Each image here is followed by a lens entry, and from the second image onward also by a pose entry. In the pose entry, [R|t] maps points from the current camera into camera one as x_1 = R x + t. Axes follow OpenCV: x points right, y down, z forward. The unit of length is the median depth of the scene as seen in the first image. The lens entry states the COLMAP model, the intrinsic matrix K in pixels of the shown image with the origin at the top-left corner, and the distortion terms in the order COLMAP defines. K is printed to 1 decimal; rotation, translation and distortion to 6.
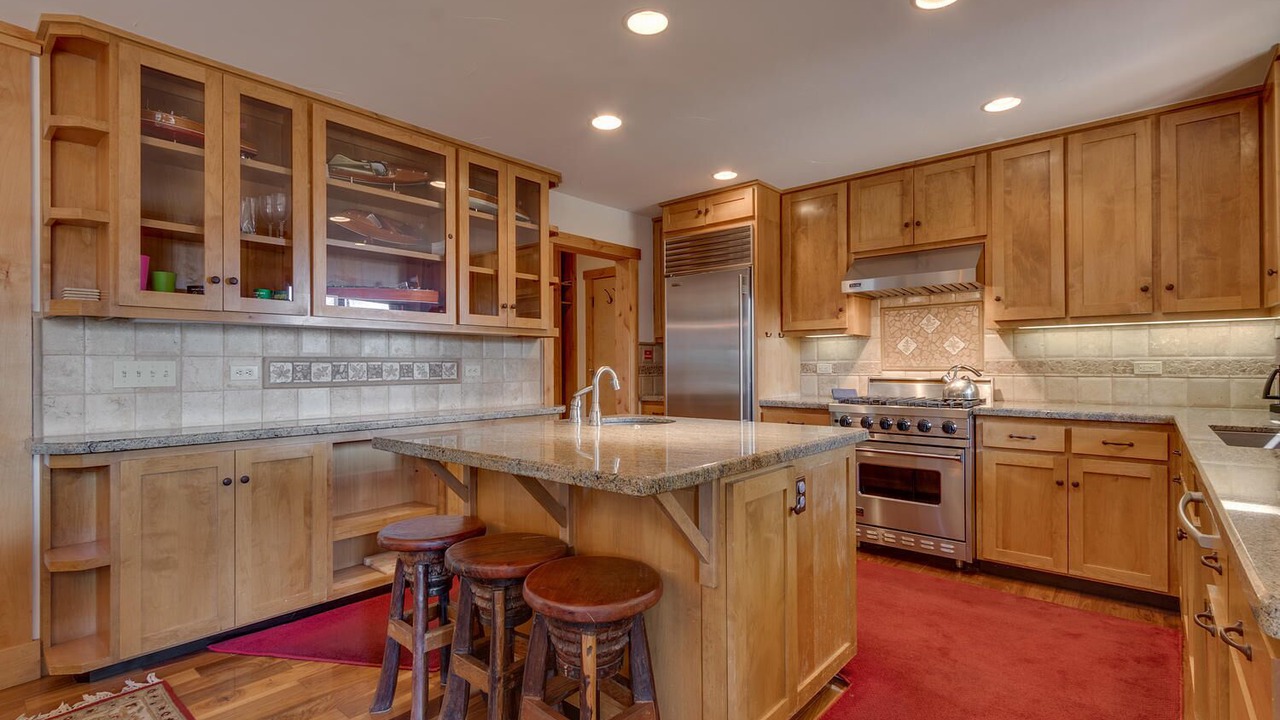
lens RADIAL K [[595.0, 0, 637.3], [0, 595.0, 363.4], [0, 0, 1]] dist [0.003925, 0.000224]
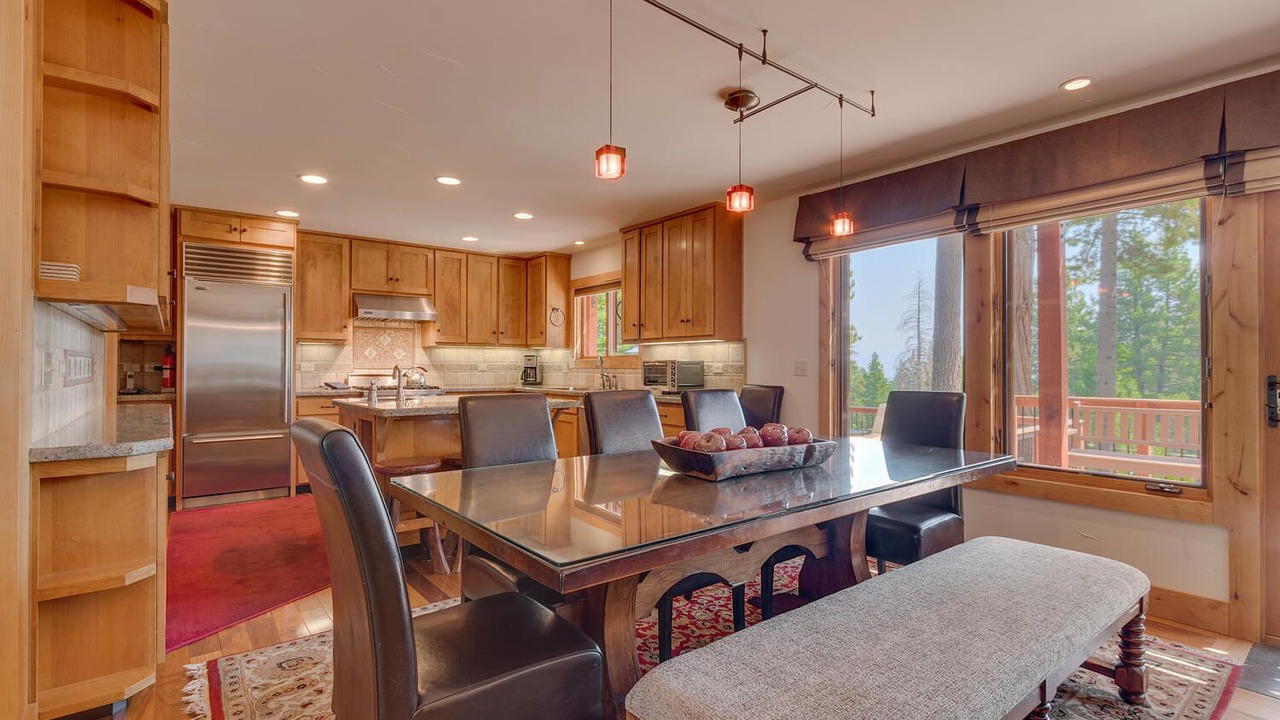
lens RADIAL K [[595.0, 0, 637.3], [0, 595.0, 363.4], [0, 0, 1]] dist [0.003925, 0.000224]
pose [[0.183265, 0.011604, 0.982995, -1.004346], [-0.007246, 0.999919, -0.010453, 0.009033], [-0.983037, -0.005208, 0.183335, 0.043019]]
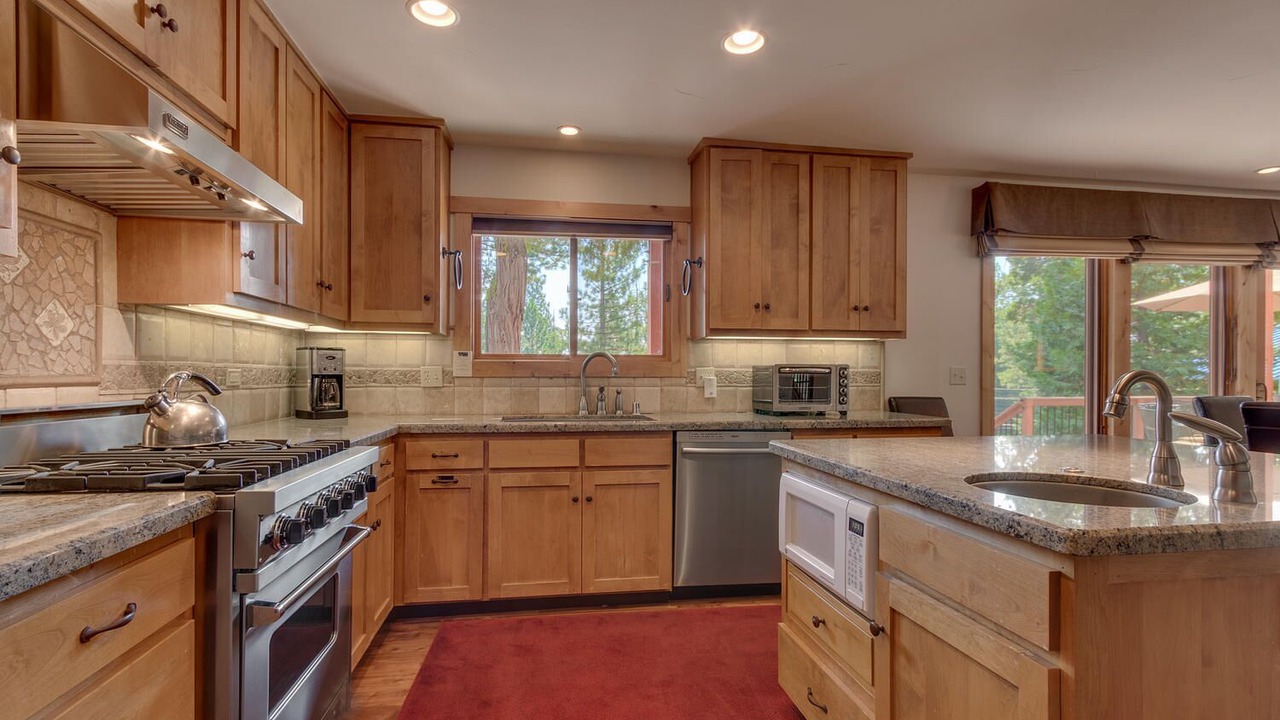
lens RADIAL K [[598.5, 0, 637.7], [0, 598.5, 377.3], [0, 0, 1]] dist [-0.000483, -0.000242]
pose [[-0.768968, -0.000514, 0.639287, -0.035474], [-0.000554, 1.000000, 0.000138, 0.006294], [-0.639287, -0.000248, -0.768968, 1.087058]]
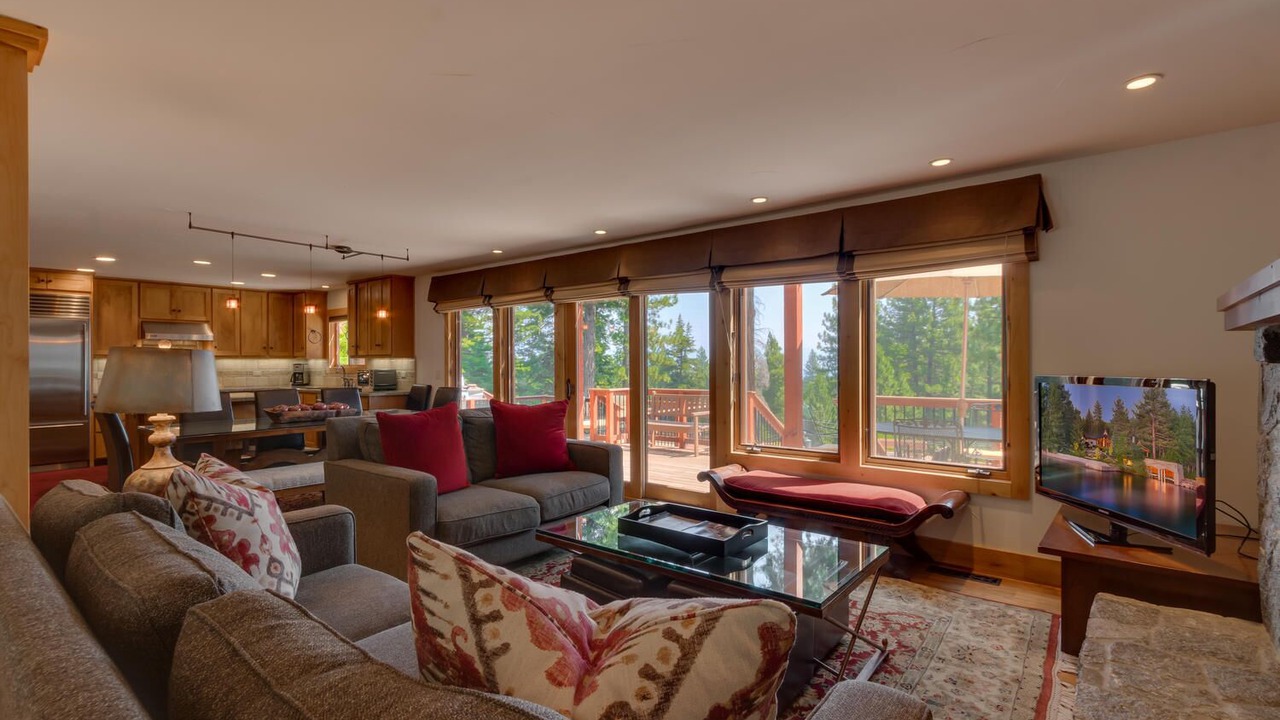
lens RADIAL K [[604.0, 0, 633.4], [0, 604.0, 363.6], [0, 0, 1]] dist [0.010277, -0.000196]
pose [[-0.019350, 0.004242, 0.999804, -1.830751], [-0.001929, 0.999989, -0.004280, -0.026846], [-0.999811, -0.002012, -0.019341, -0.664666]]
